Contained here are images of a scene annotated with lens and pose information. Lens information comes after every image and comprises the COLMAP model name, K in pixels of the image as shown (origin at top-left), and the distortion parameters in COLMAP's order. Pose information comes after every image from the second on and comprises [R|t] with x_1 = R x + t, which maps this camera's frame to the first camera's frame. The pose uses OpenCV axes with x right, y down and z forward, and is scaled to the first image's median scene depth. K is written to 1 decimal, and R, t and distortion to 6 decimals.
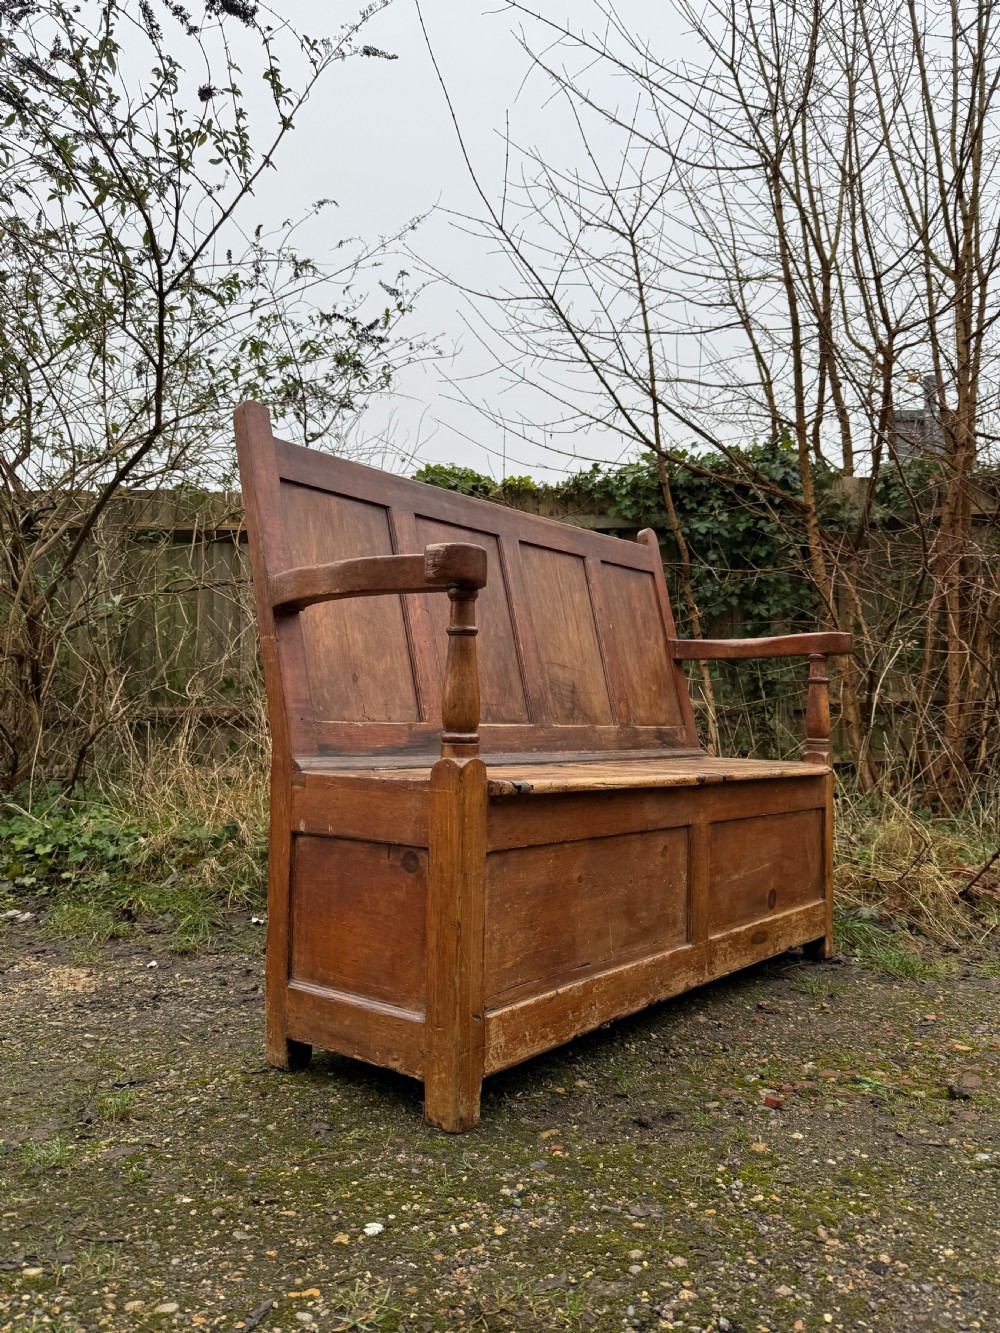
lens RADIAL K [[990.3, 0, 504.5], [0, 990.3, 663.6], [0, 0, 1]] dist [0.028940, -0.046705]
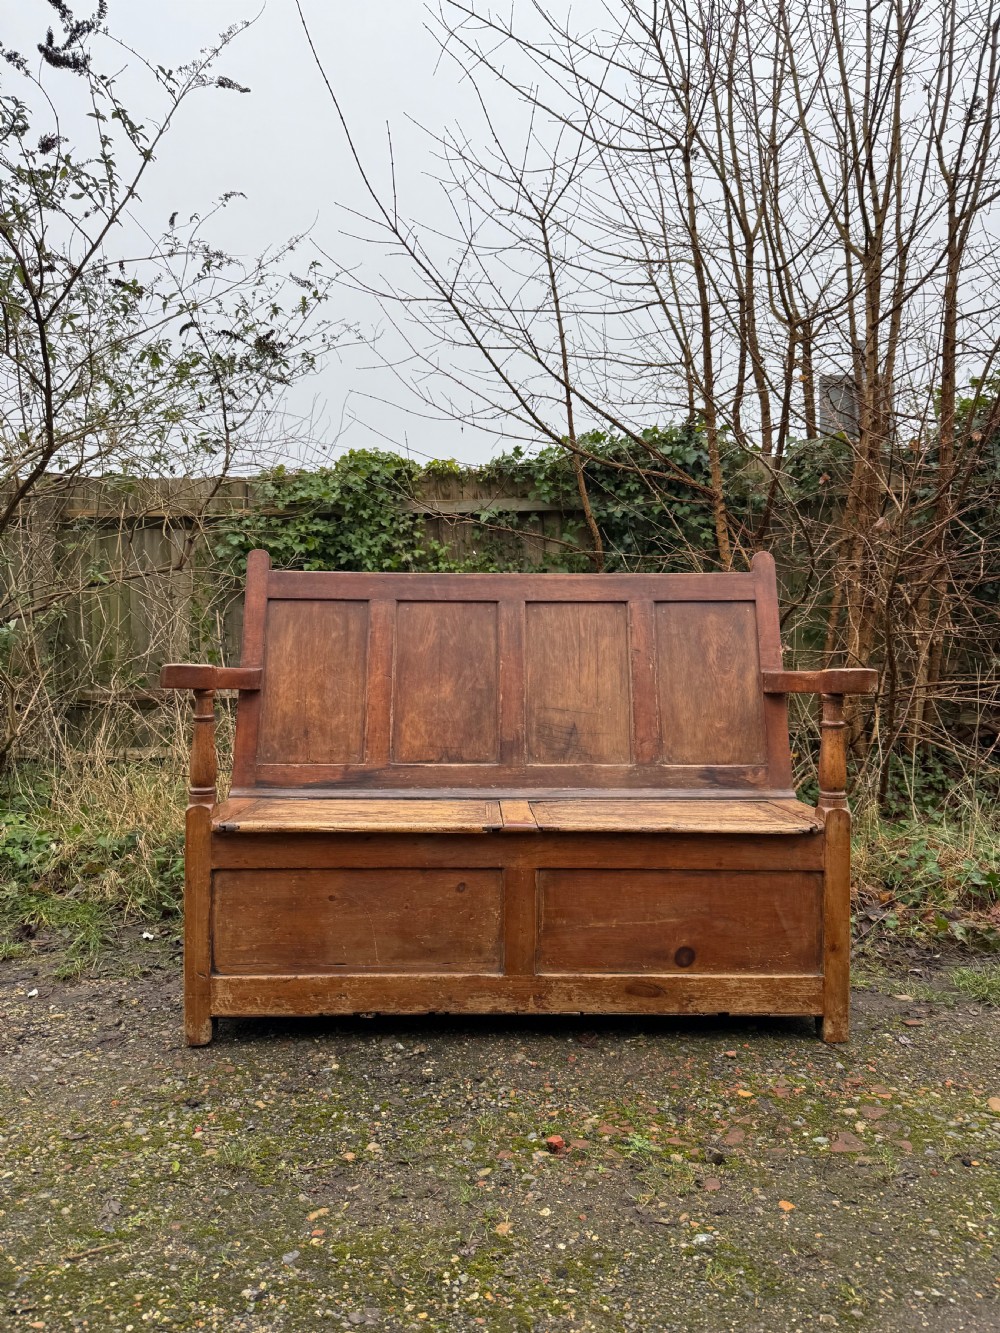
lens RADIAL K [[953.1, 0, 500.0], [0, 953.1, 666.5], [0, 0, 1]] dist [0.026662, -0.045785]
pose [[0.999907, -0.011939, 0.006626, 0.100204], [0.011354, 0.996541, 0.082322, -0.087093], [-0.007586, -0.082240, 0.996584, -0.000804]]
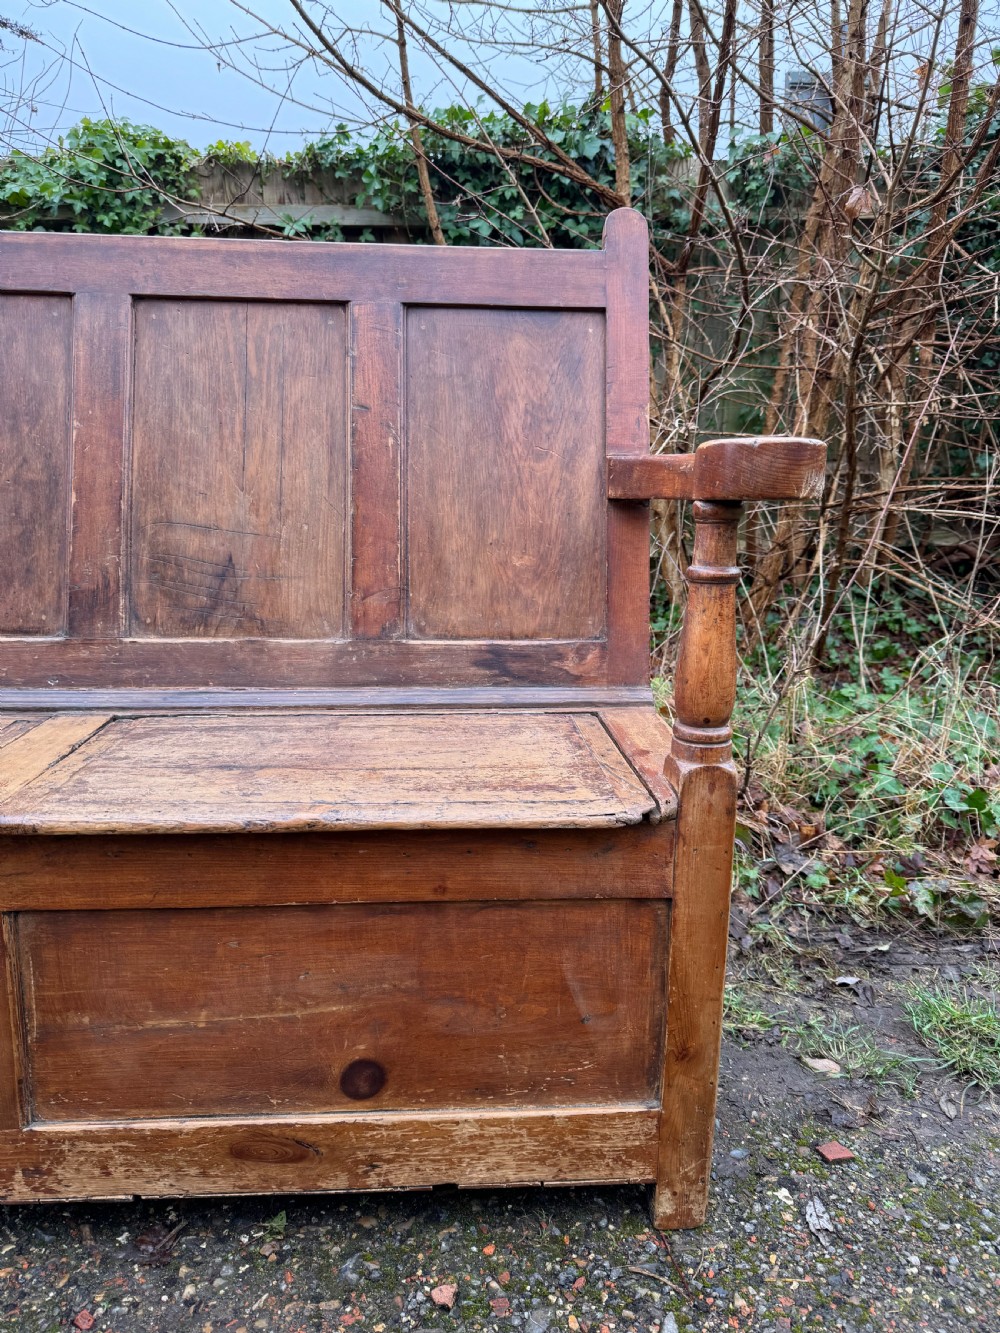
lens RADIAL K [[966.4, 0, 509.9], [0, 966.4, 662.8], [0, 0, 1]] dist [0.063603, -0.102009]
pose [[0.997596, -0.007958, 0.068834, 0.247019], [-0.011463, 0.960742, 0.277208, -0.046639], [-0.068338, -0.277331, 0.958341, 0.355530]]
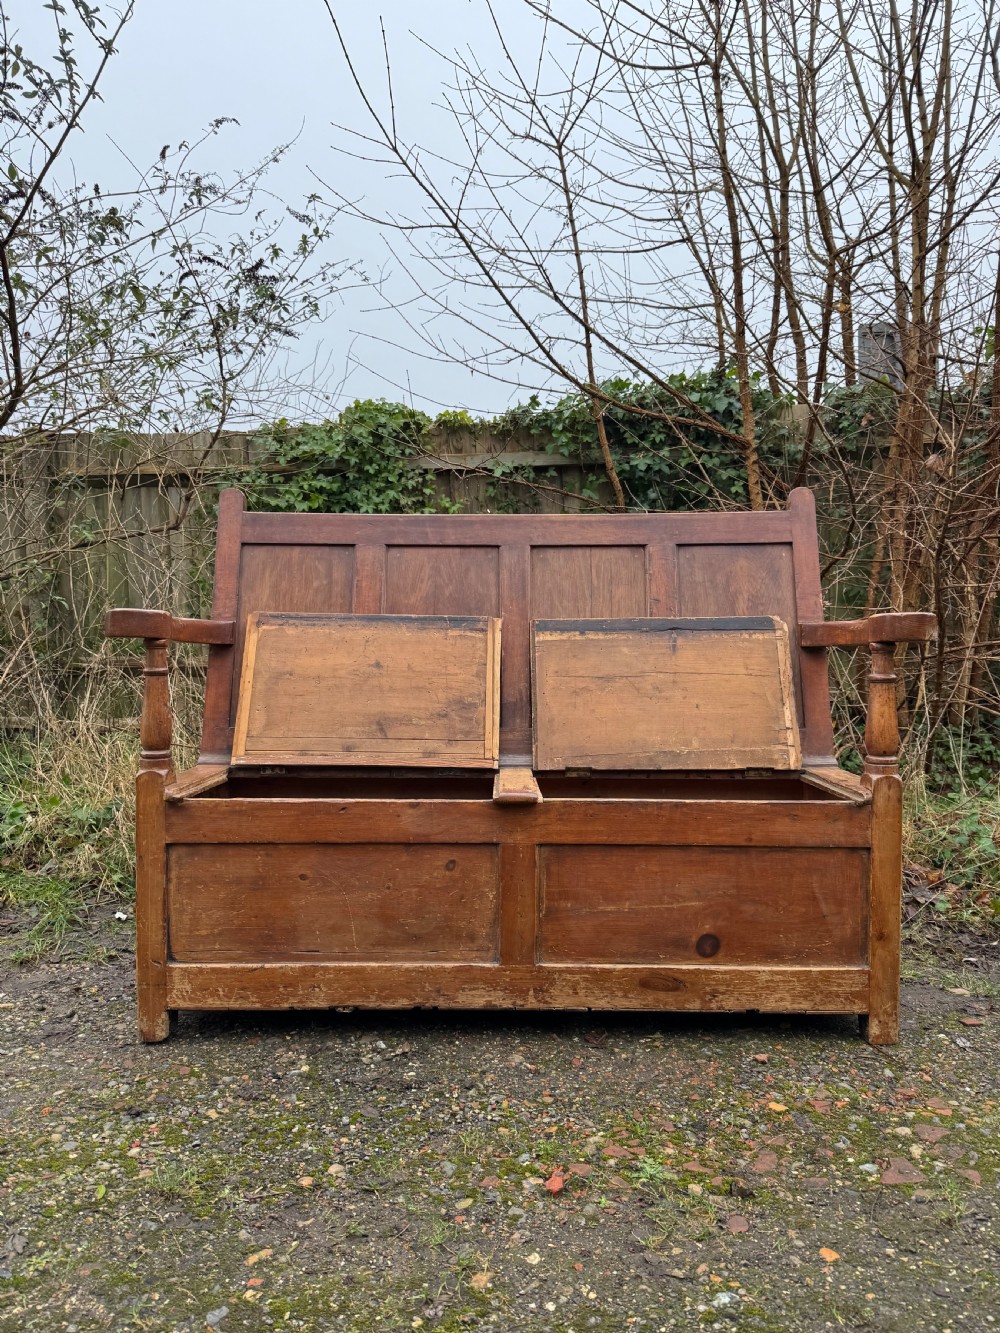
lens RADIAL K [[956.4, 0, 501.6], [0, 956.4, 668.7], [0, 0, 1]] dist [0.013521, -0.024585]
pose [[0.999659, -0.013911, -0.022111, 0.119701], [0.016228, 0.993985, 0.108307, -0.062395], [0.020471, -0.108629, 0.993872, 0.079134]]
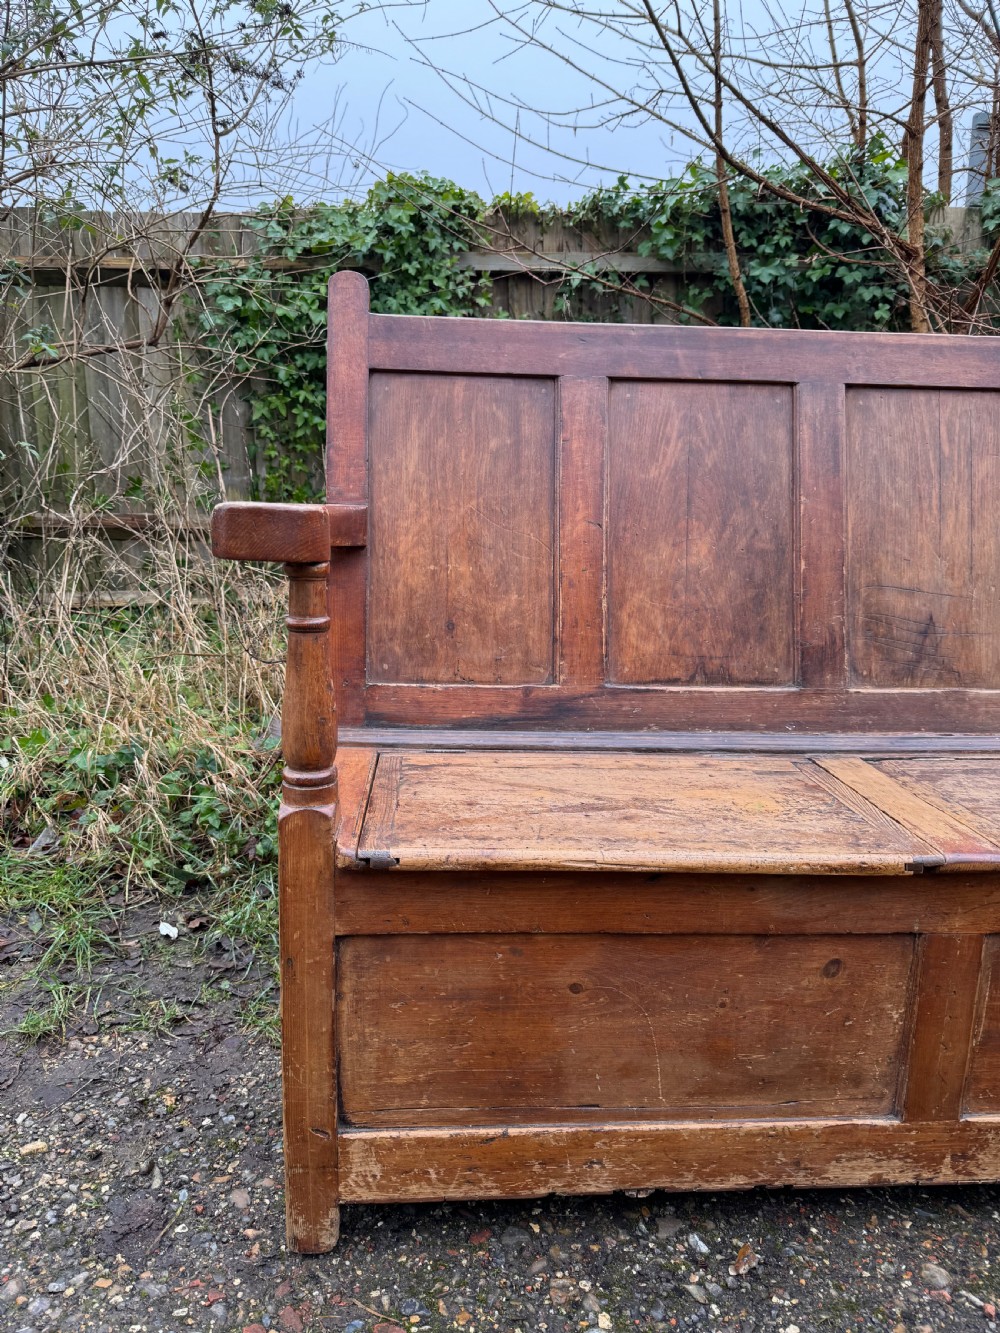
lens RADIAL K [[972.0, 0, 503.2], [0, 972.0, 682.5], [0, 0, 1]] dist [0.003859, -0.043146]
pose [[0.998992, -0.001543, 0.044857, -0.042270], [-0.011259, 0.958837, 0.283733, -0.070939], [-0.043448, -0.283952, 0.957854, 0.329701]]
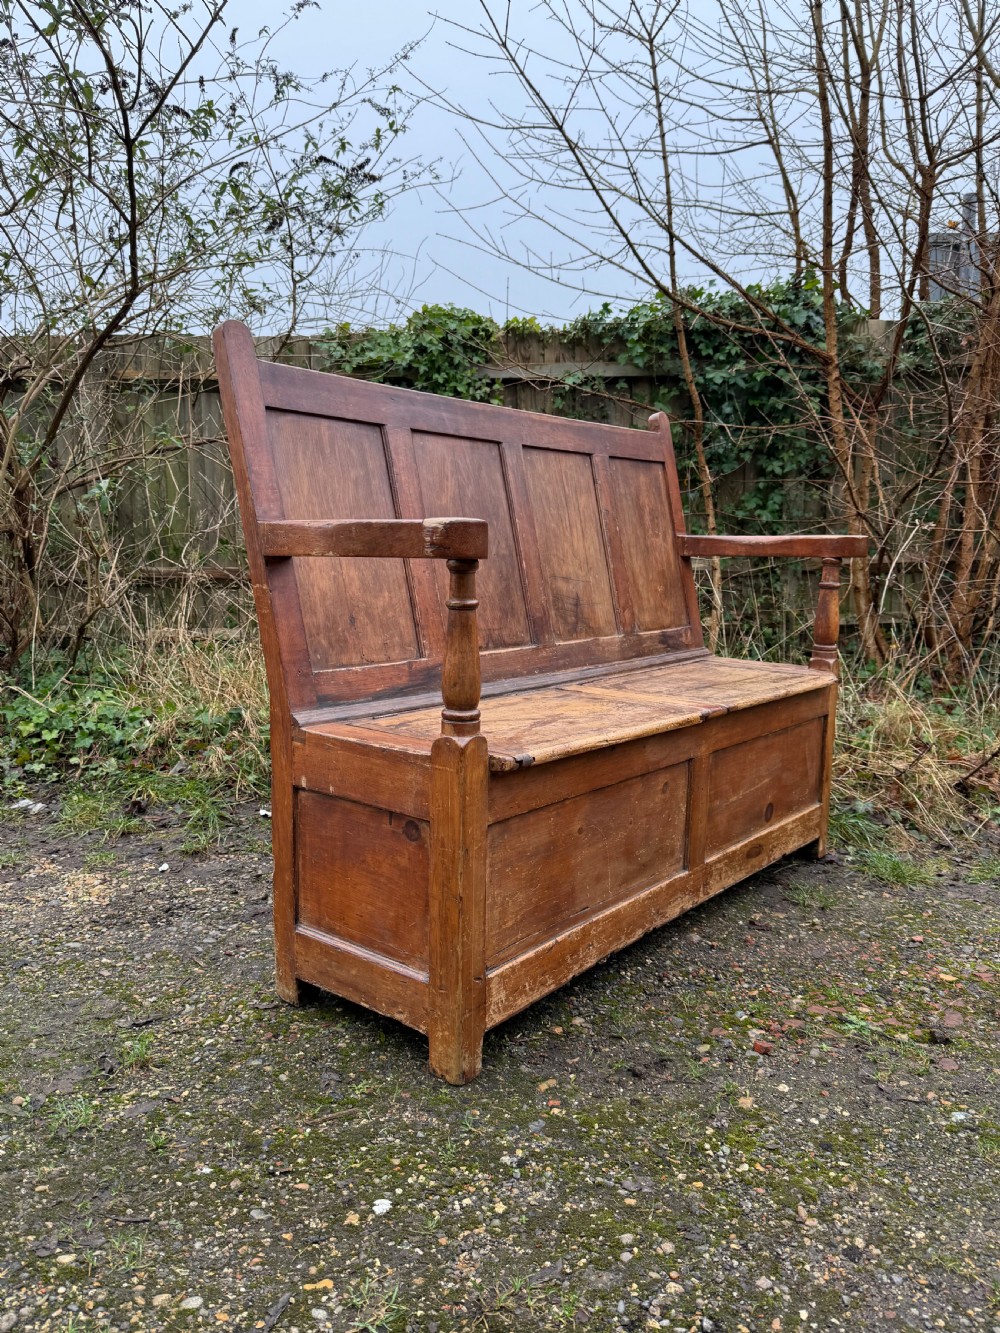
lens RADIAL K [[997.3, 0, 499.3], [0, 997.3, 671.3], [0, 0, 1]] dist [0.001485, -0.012111]
pose [[0.999971, 0.003013, -0.007060, 0.000092], [-0.001603, 0.981438, 0.191775, -0.065387], [0.007507, -0.191758, 0.981413, 0.019303]]
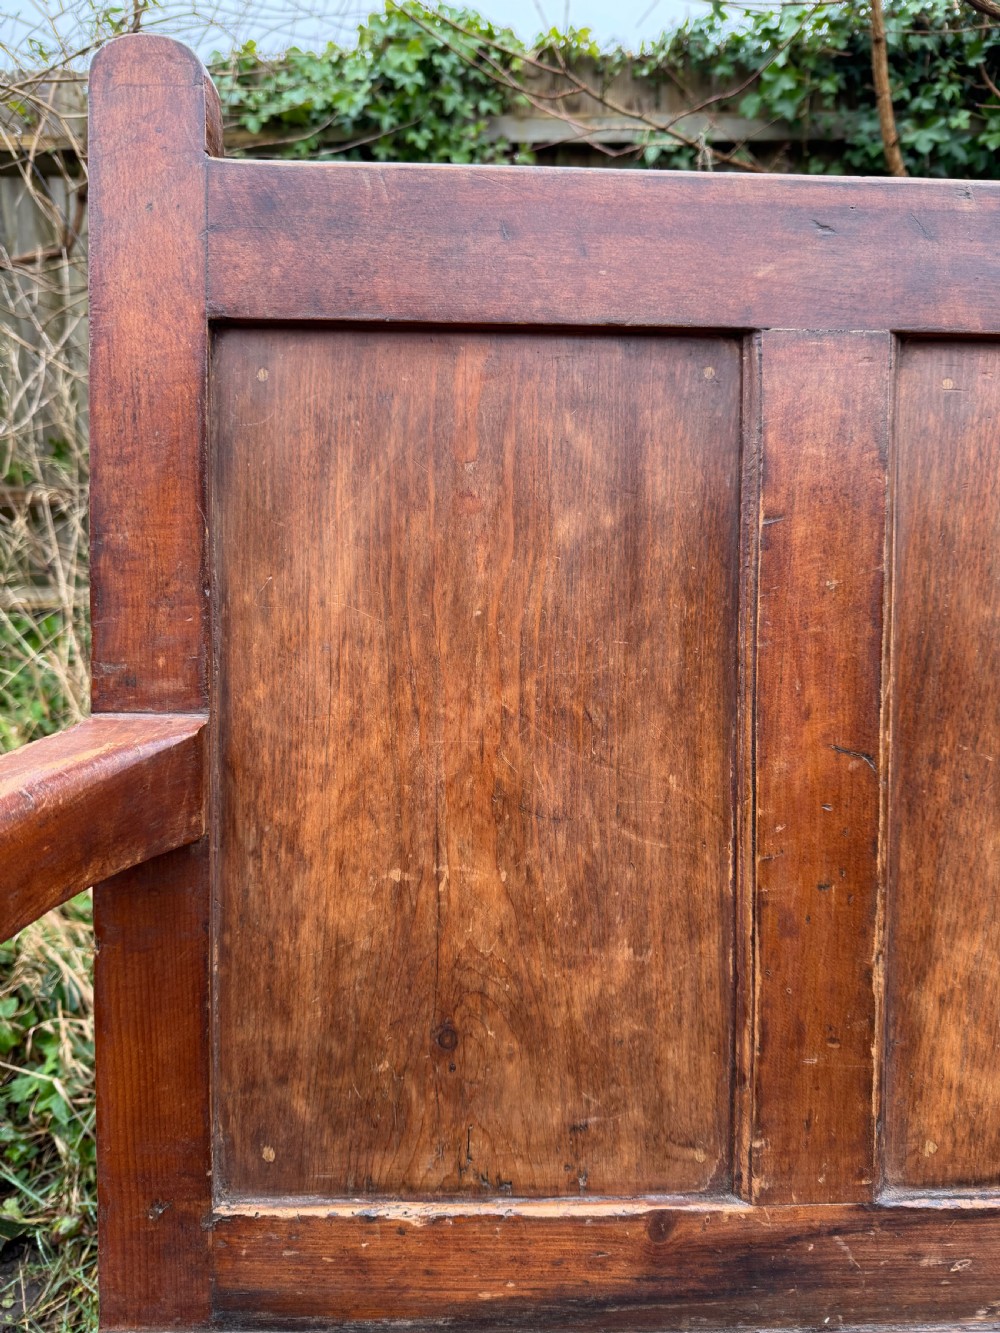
lens RADIAL K [[999.5, 0, 508.8], [0, 999.5, 670.9], [0, 0, 1]] dist [-0.003188, -0.011807]
pose [[0.999891, -0.005848, 0.013593, -0.038464], [0.000797, 0.938551, 0.345140, -0.082784], [-0.014776, -0.345091, 0.938453, 0.609601]]
